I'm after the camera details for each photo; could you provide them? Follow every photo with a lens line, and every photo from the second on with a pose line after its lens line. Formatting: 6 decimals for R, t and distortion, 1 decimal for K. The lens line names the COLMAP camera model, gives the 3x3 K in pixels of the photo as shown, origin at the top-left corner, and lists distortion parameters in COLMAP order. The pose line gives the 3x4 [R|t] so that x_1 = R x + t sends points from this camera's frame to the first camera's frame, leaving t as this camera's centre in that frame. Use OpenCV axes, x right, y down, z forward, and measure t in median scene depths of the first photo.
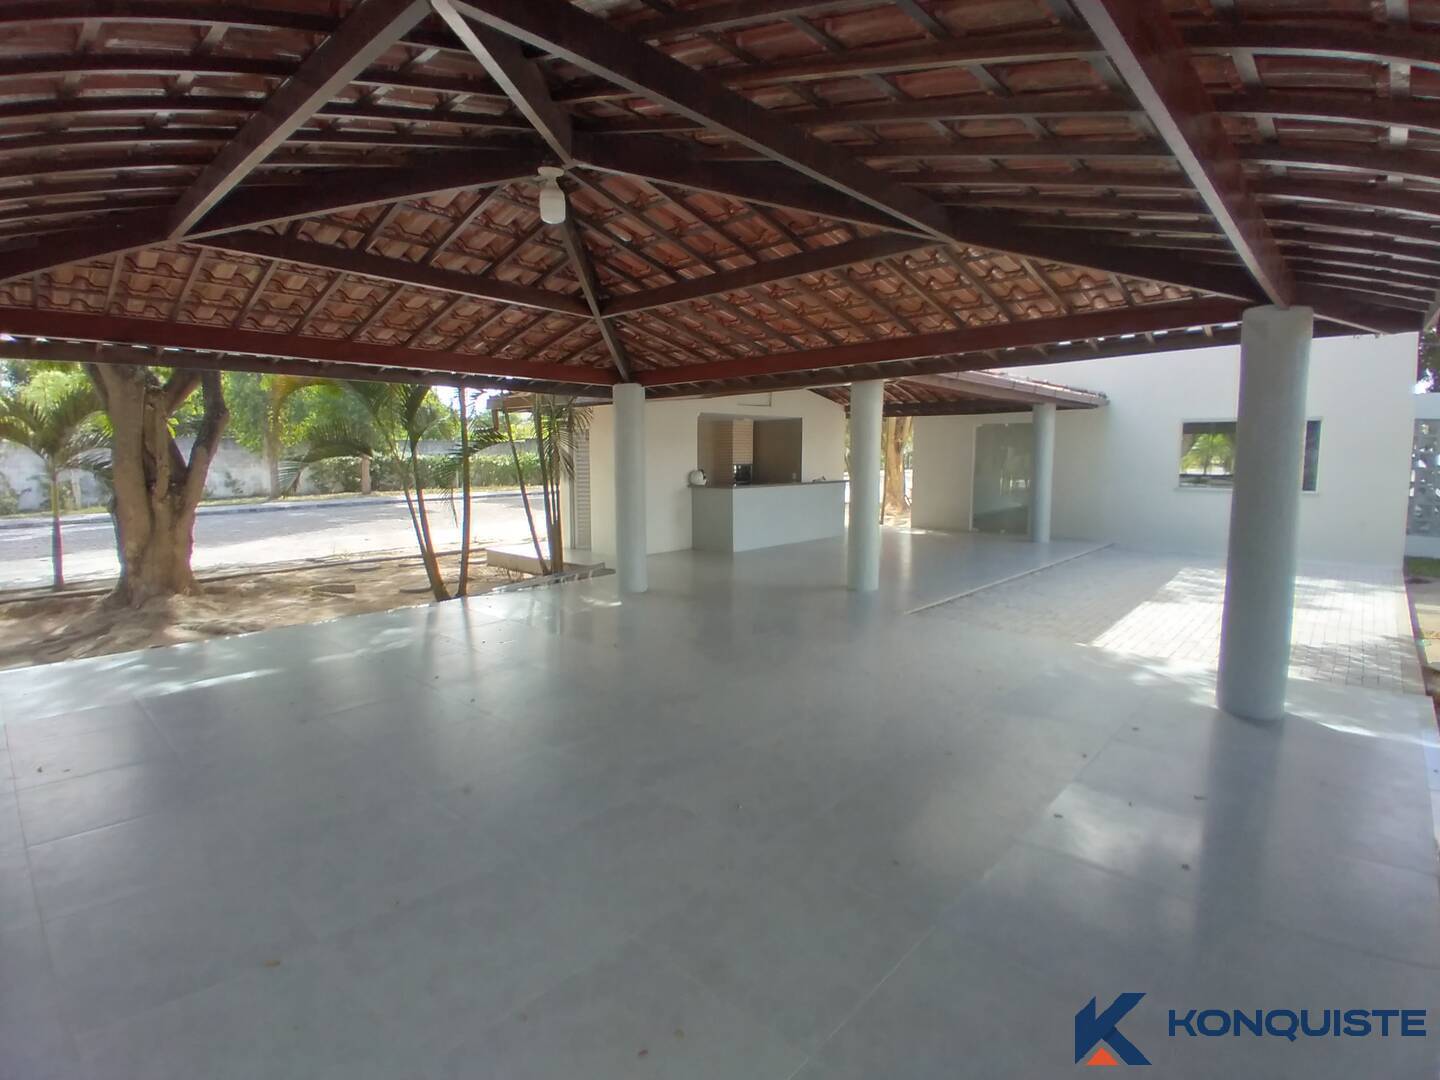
lens RADIAL K [[762.9, 0, 720.0], [0, 762.9, 540.0], [0, 0, 1]] dist [-0.080552, 0.000069]
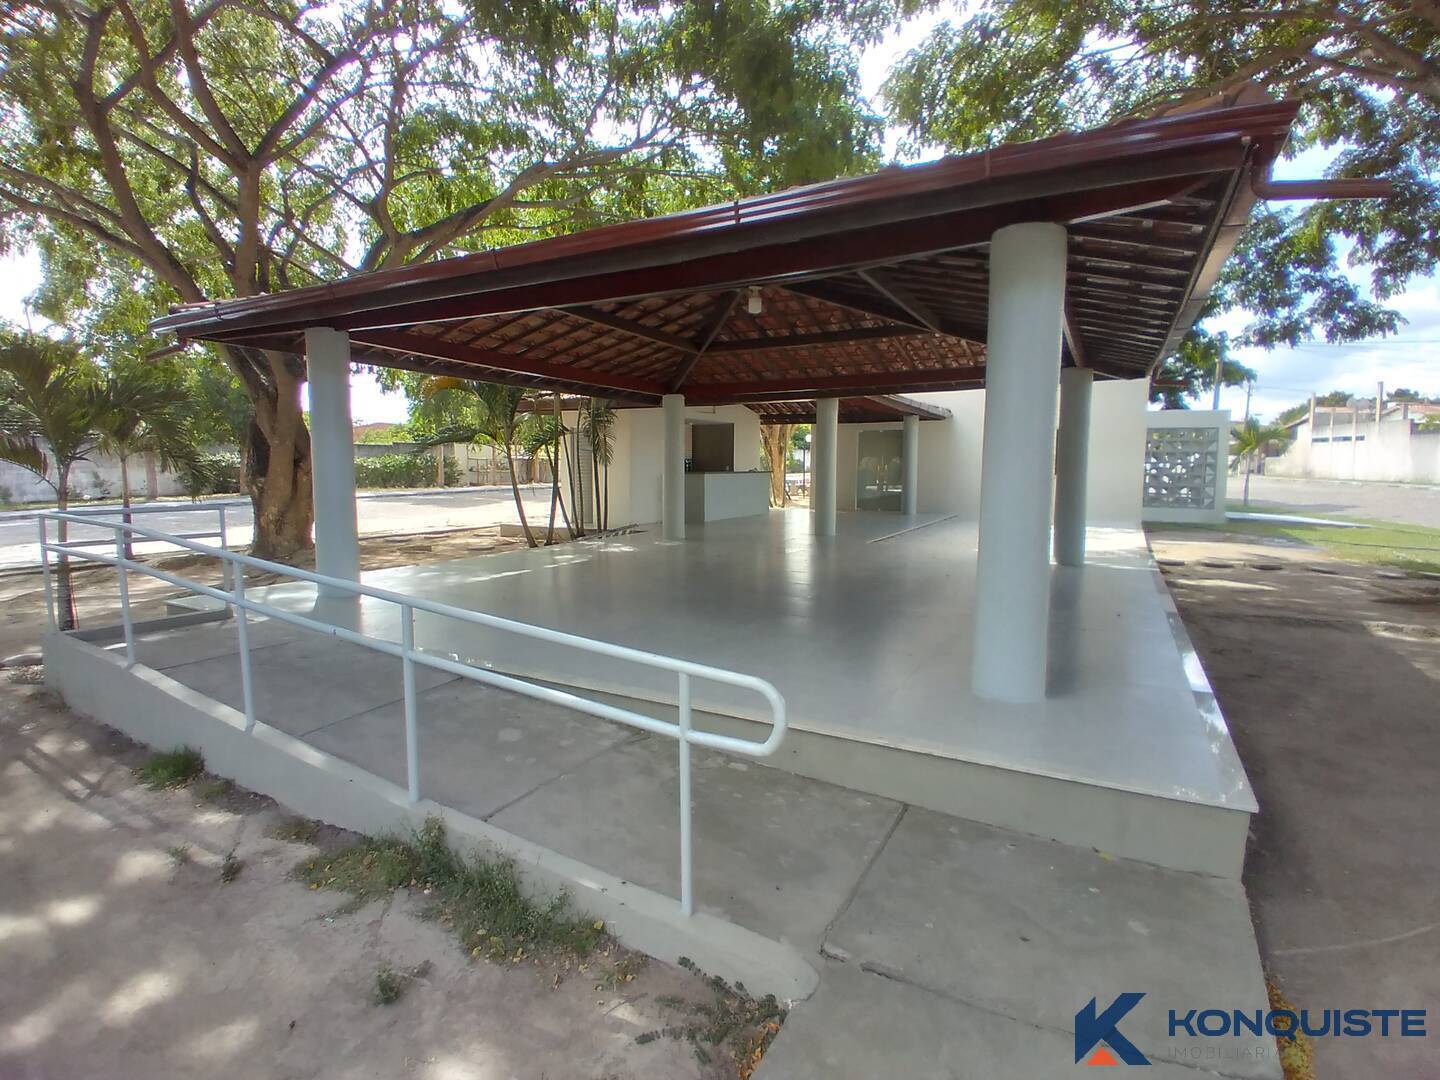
lens RADIAL K [[762.9, 0, 720.0], [0, 762.9, 540.0], [0, 0, 1]] dist [-0.080552, 0.000069]
pose [[0.969108, -0.016618, 0.246076, -0.273726], [0.020080, 0.999731, -0.011566, 0.061452], [-0.245818, 0.016150, 0.969181, -0.291063]]
